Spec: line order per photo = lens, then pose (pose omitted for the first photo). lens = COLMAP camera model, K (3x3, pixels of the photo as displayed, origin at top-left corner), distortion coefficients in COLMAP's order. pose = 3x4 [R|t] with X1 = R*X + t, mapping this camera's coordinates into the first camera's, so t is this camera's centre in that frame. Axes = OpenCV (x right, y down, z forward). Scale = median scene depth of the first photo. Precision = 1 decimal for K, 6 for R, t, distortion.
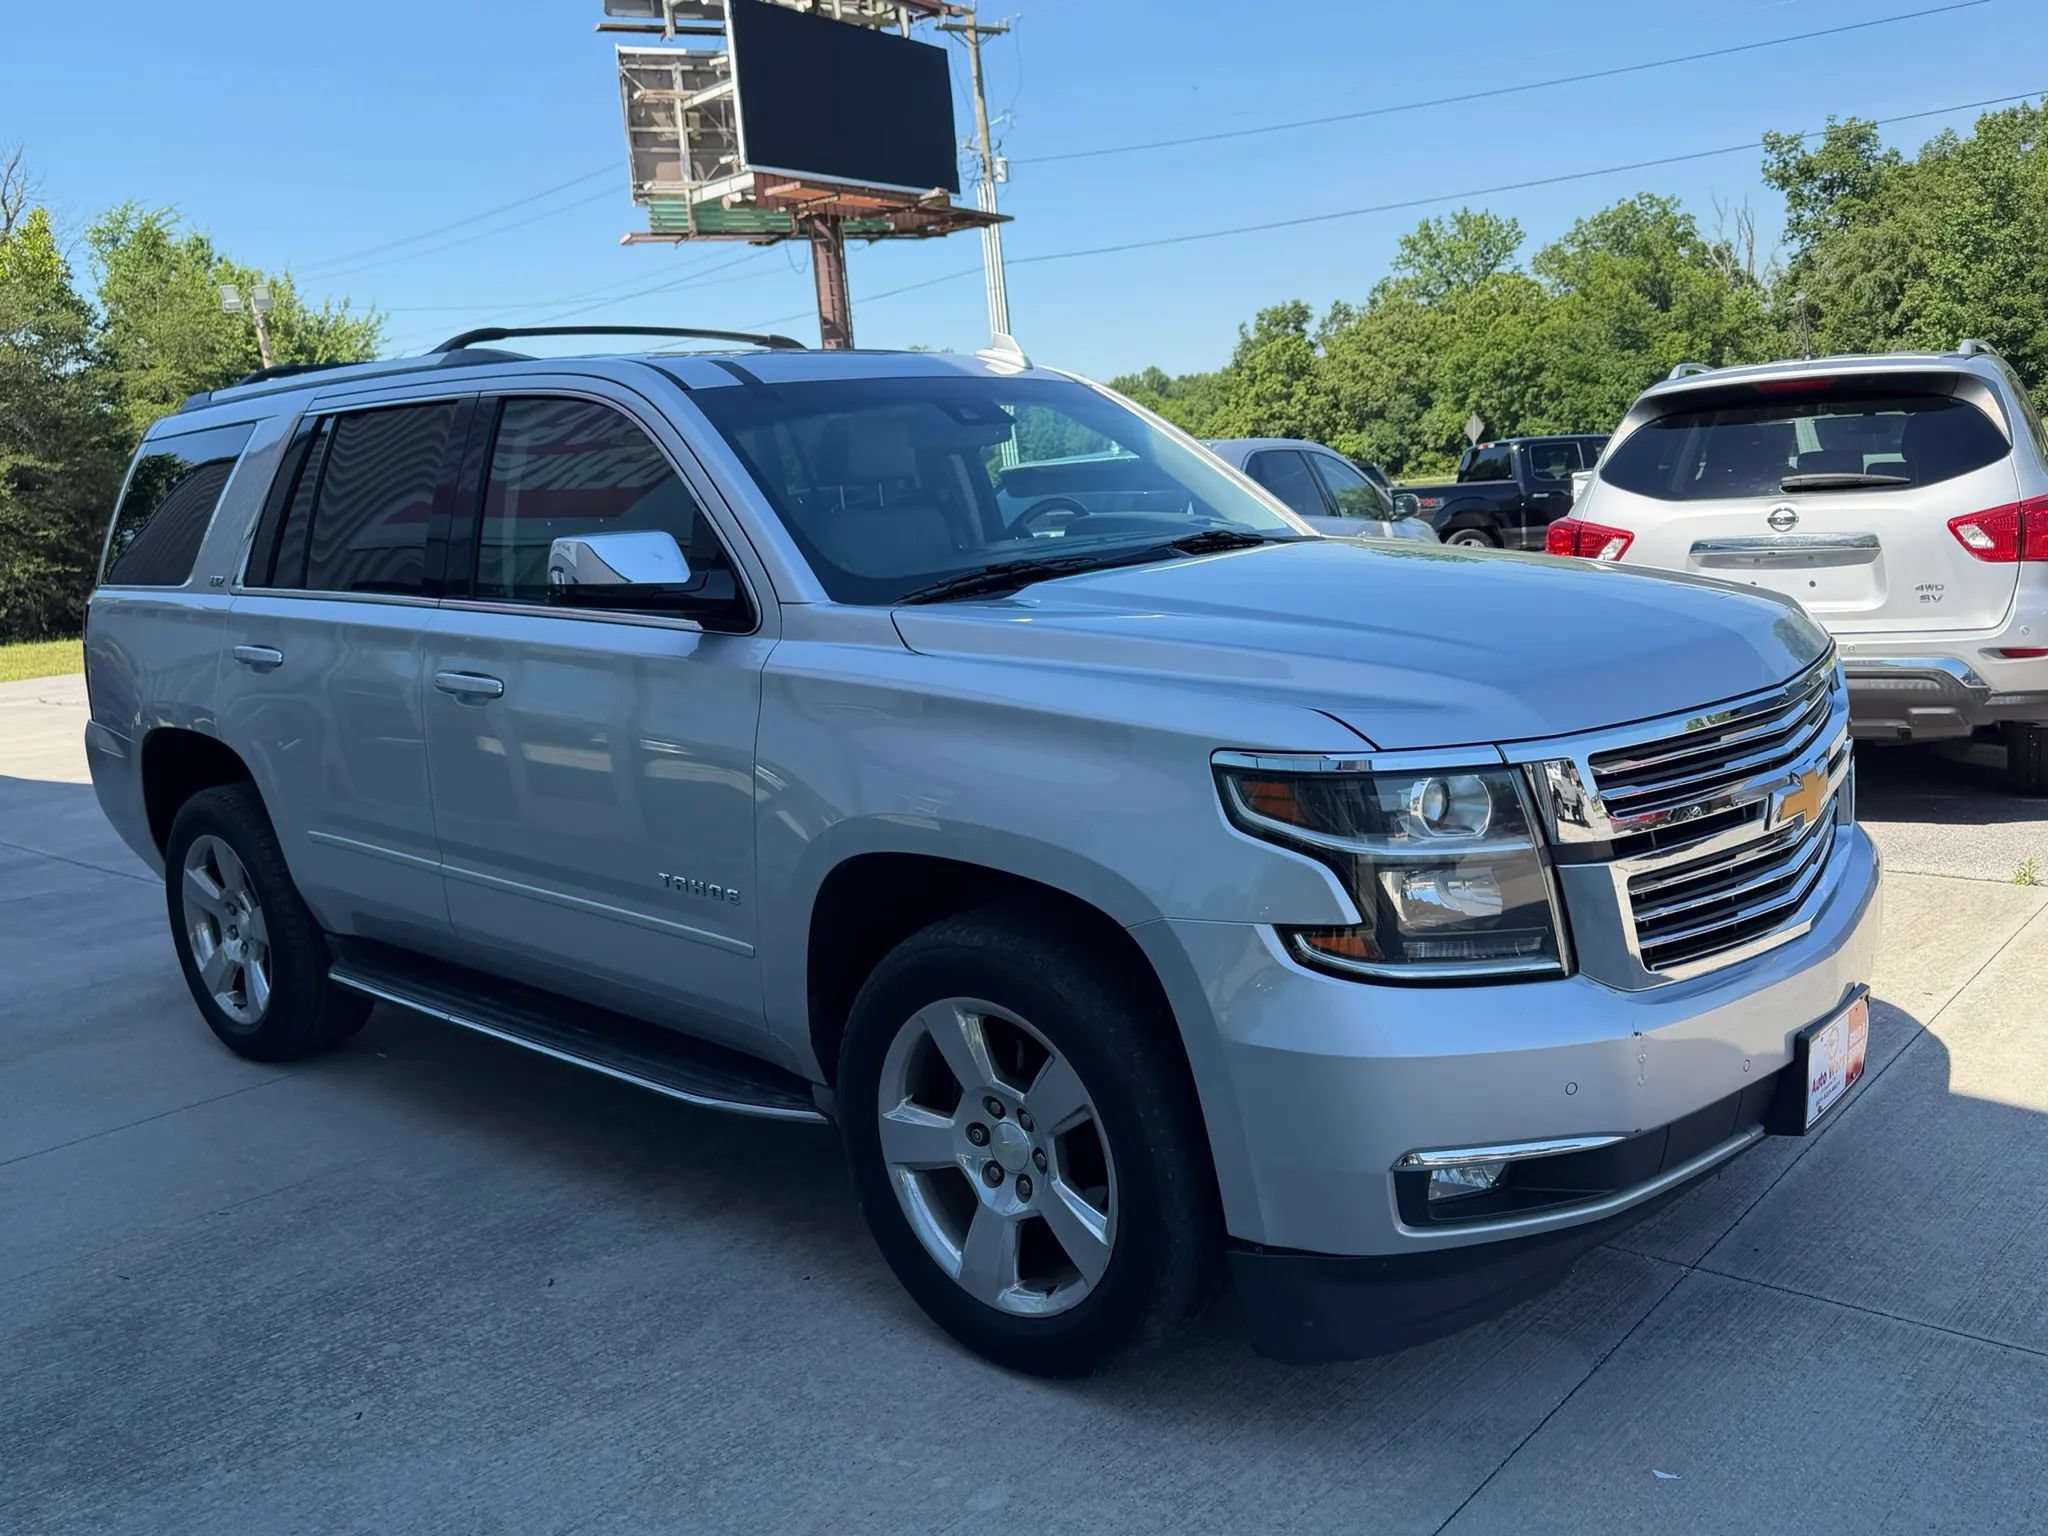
lens RADIAL K [[1688.3, 0, 1039.8], [0, 1688.3, 794.1], [0, 0, 1]] dist [0.059142, -0.091500]
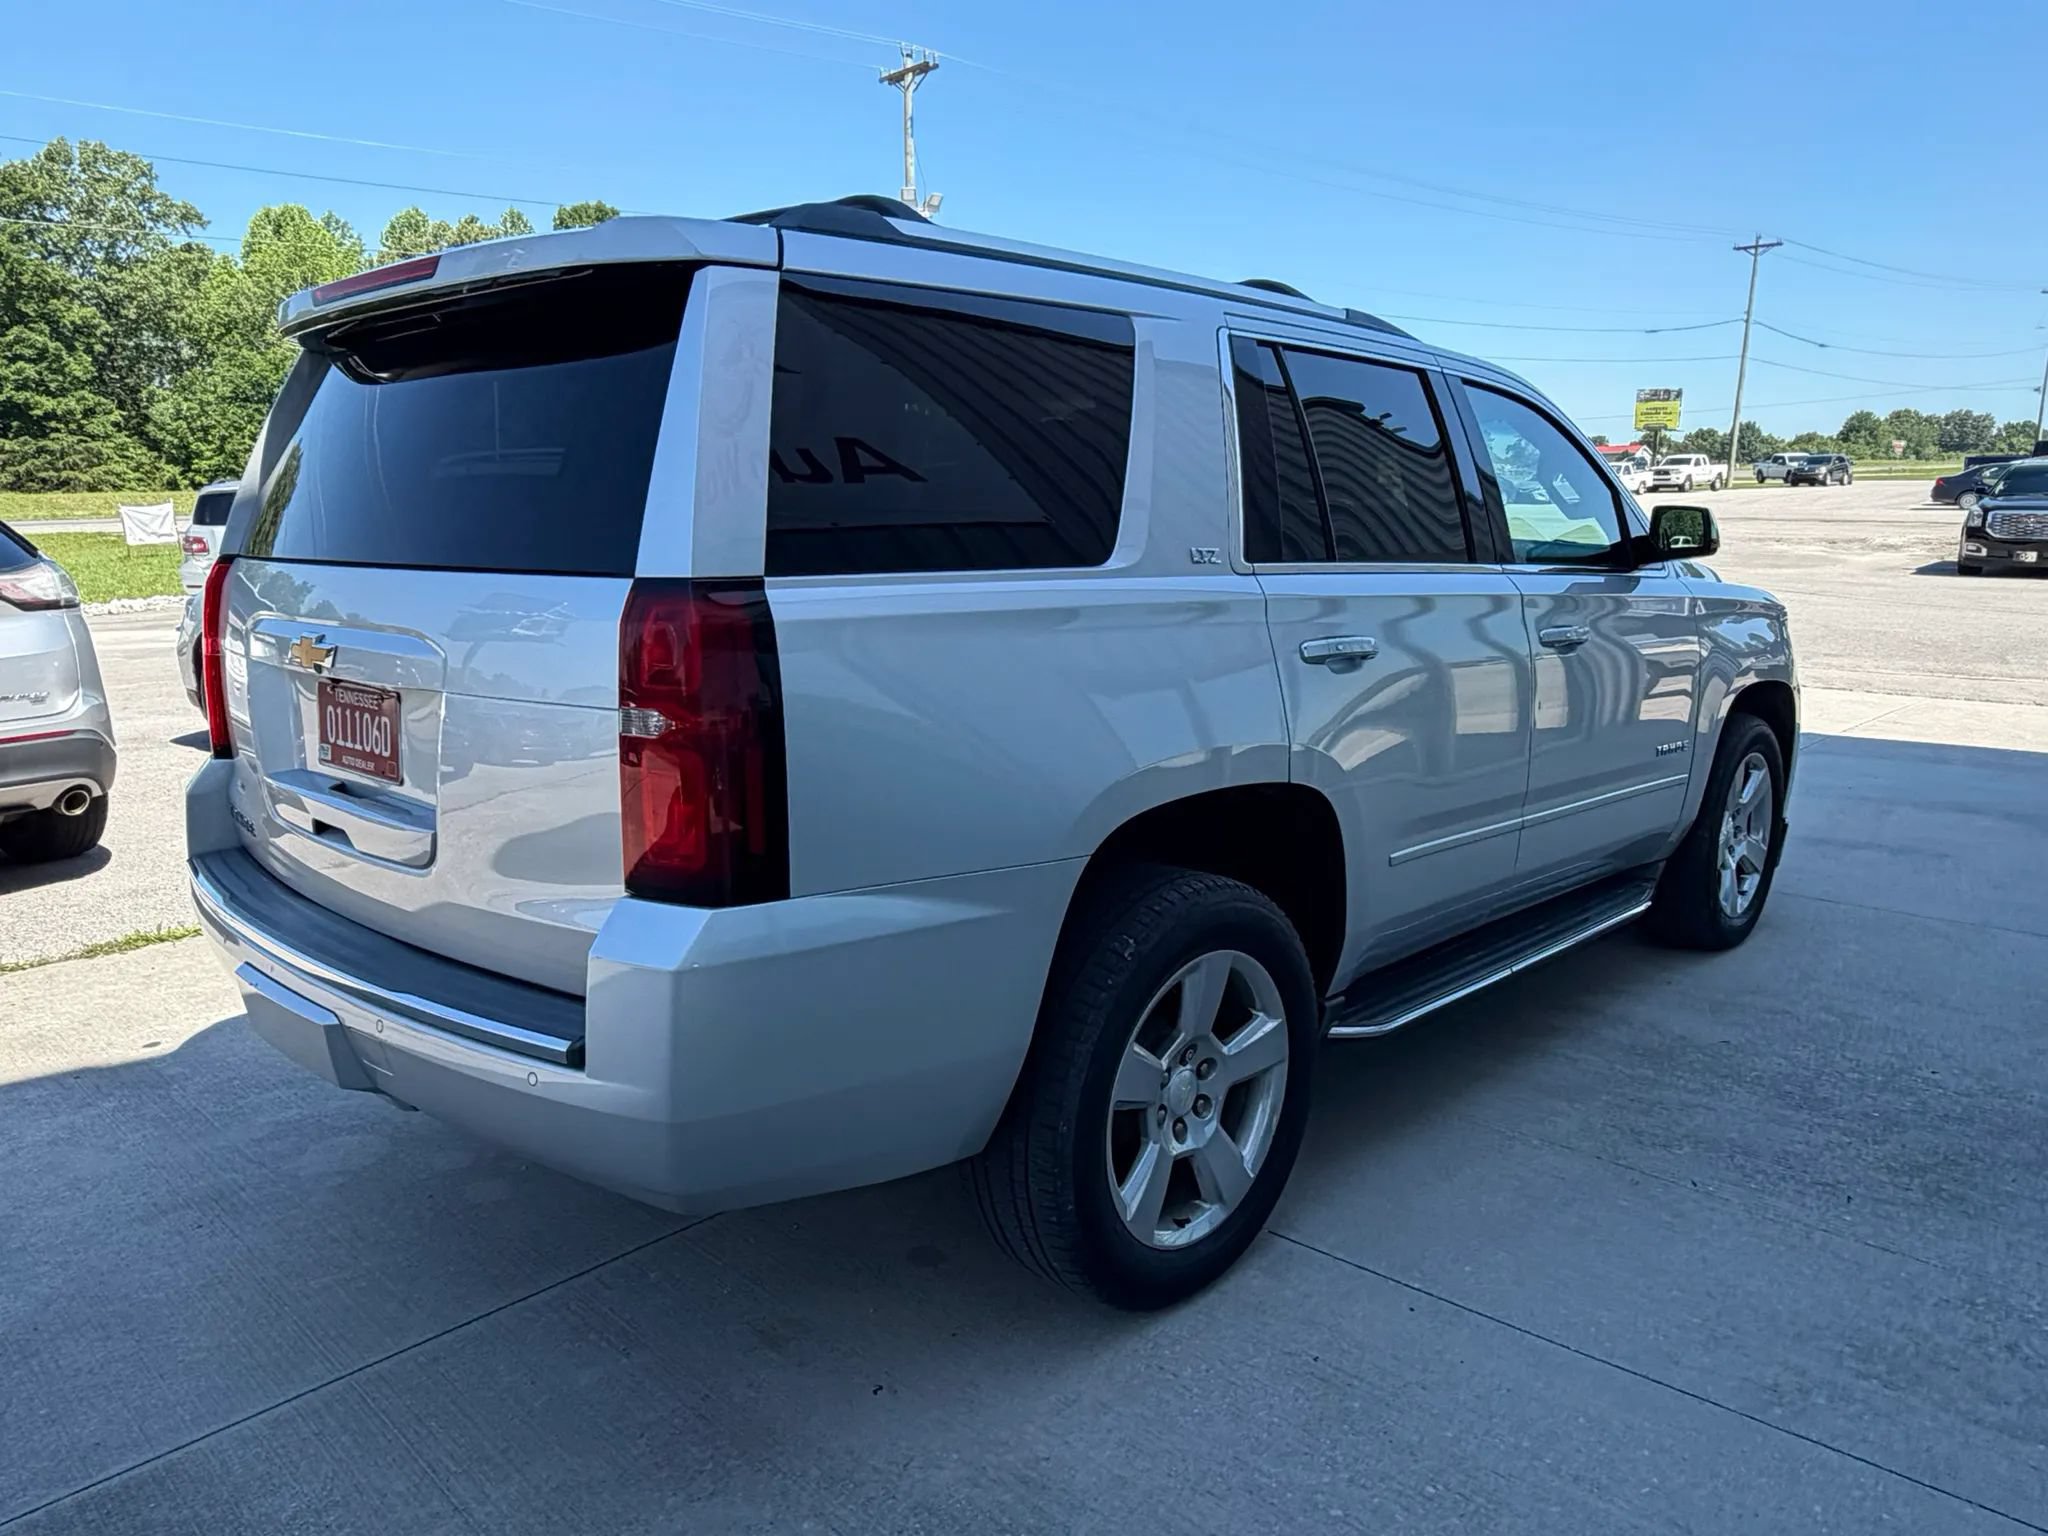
lens RADIAL K [[1451.5, 0, 1026.8], [0, 1451.5, 770.8], [0, 0, 1]] dist [-0.001292, 0.003786]
pose [[0.025240, -0.110662, 0.993538, -1.006373], [0.186460, 0.976935, 0.104075, -0.110202], [-0.982138, 0.182628, 0.045292, 1.012874]]
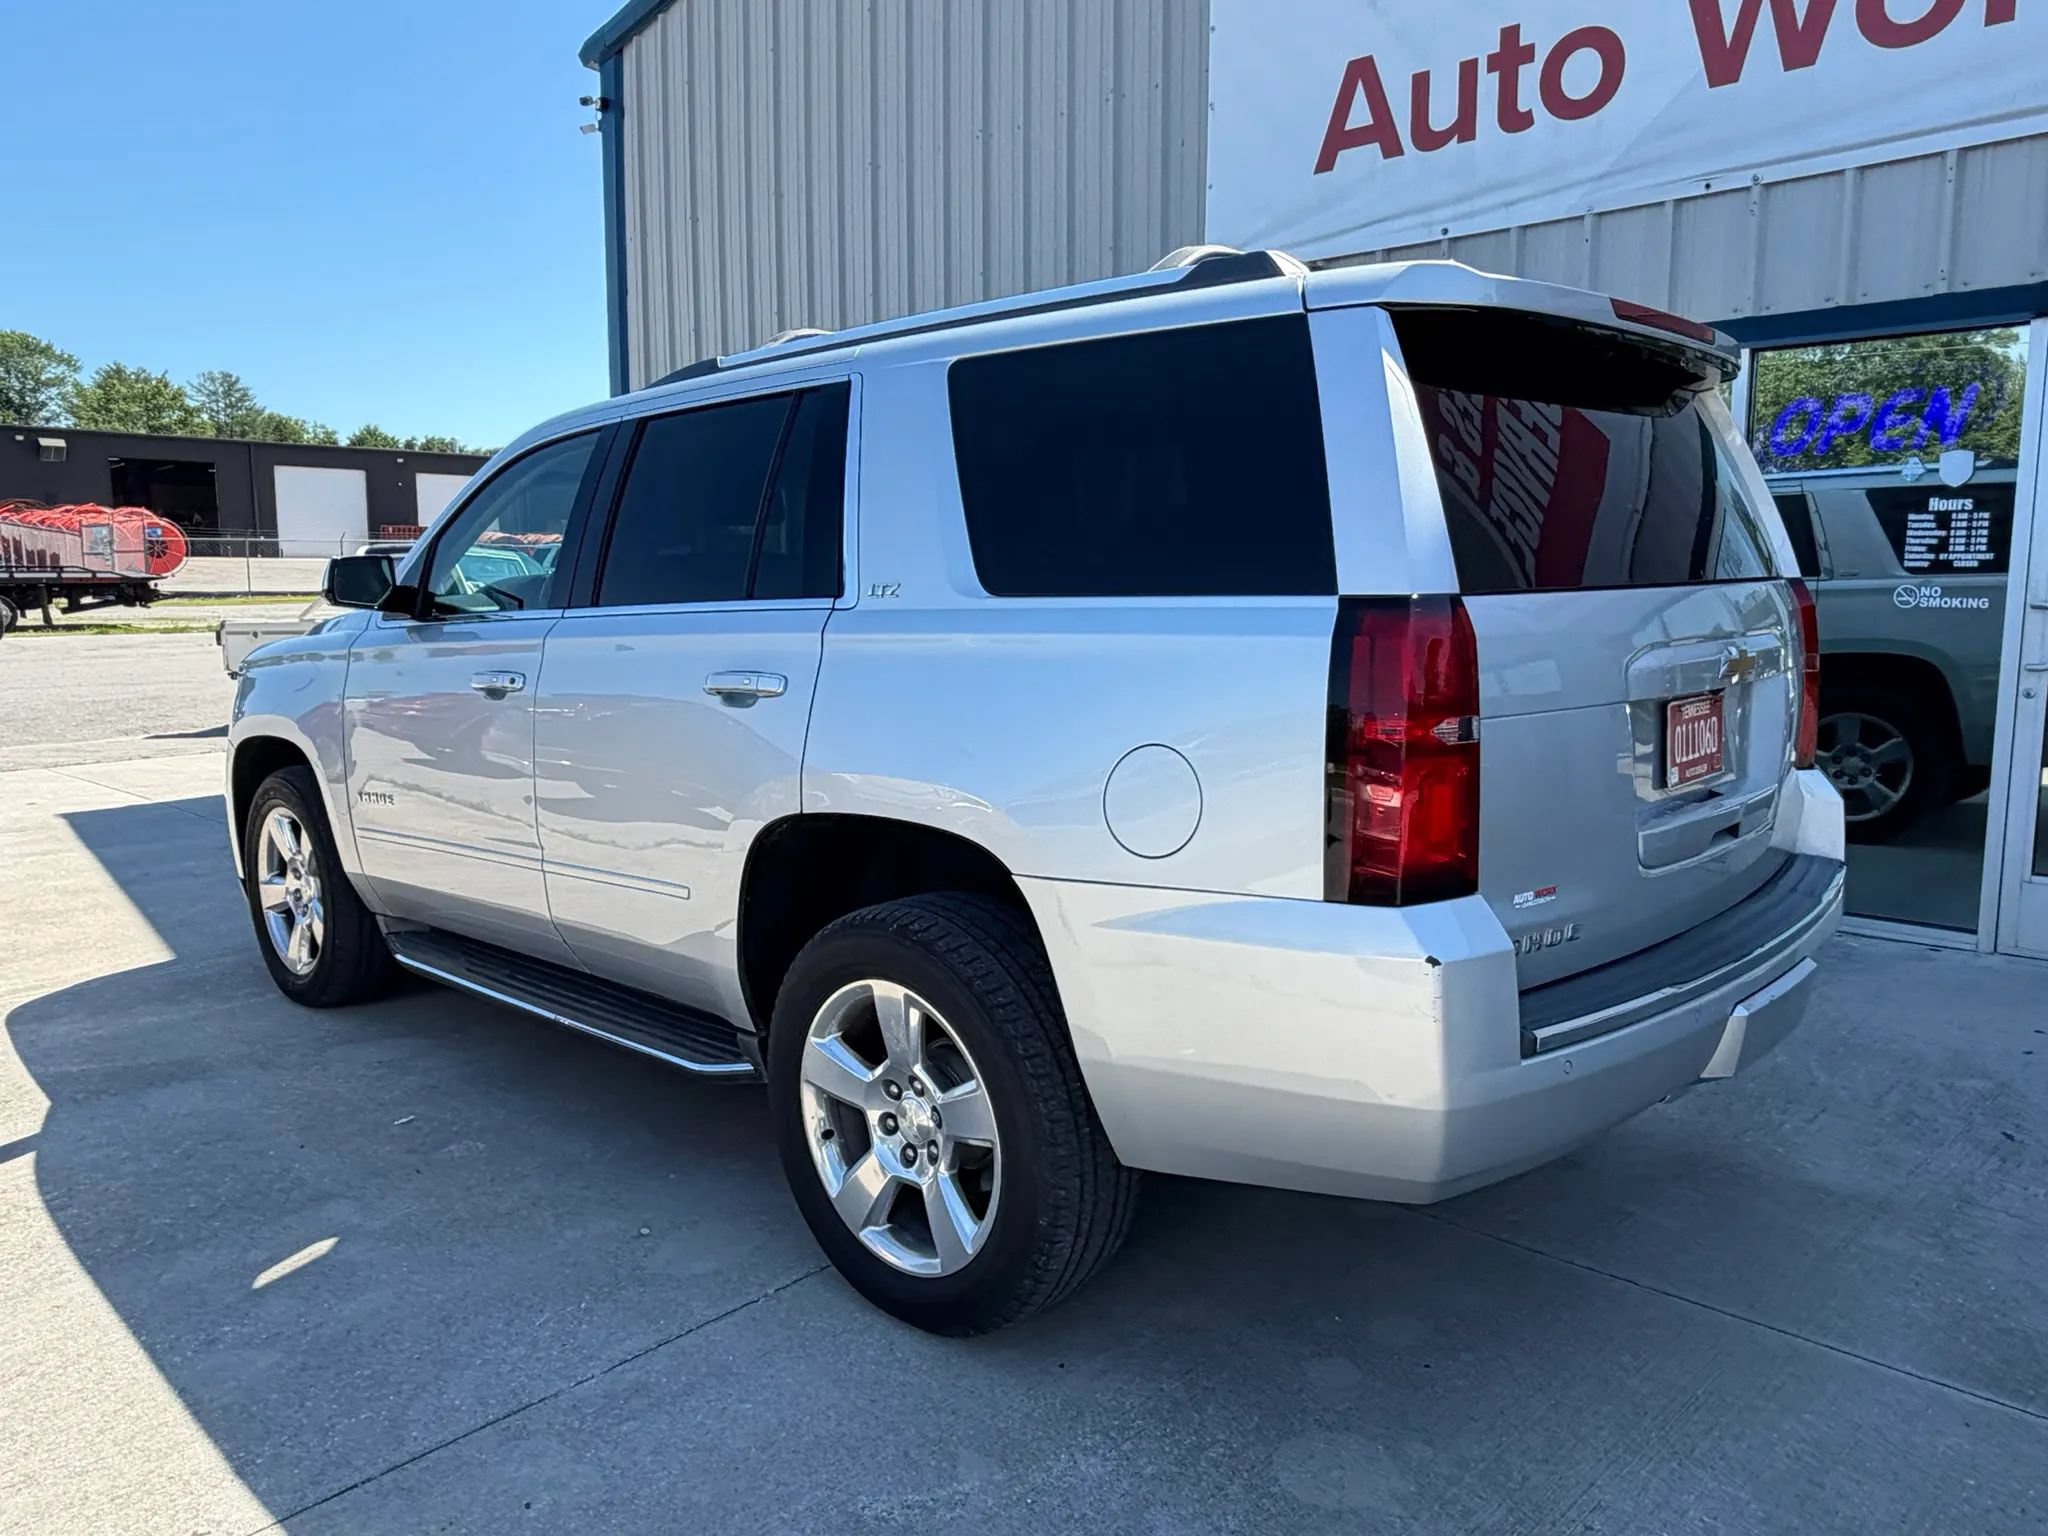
lens RADIAL K [[1451.5, 0, 1047.2], [0, 1451.5, 761.6], [0, 0, 1]] dist [-0.001292, 0.003786]
pose [[-0.996412, 0.075298, 0.038636, -0.290710], [0.083632, 0.946023, 0.313122, -0.294944], [-0.012973, 0.315230, -0.948927, 1.776112]]
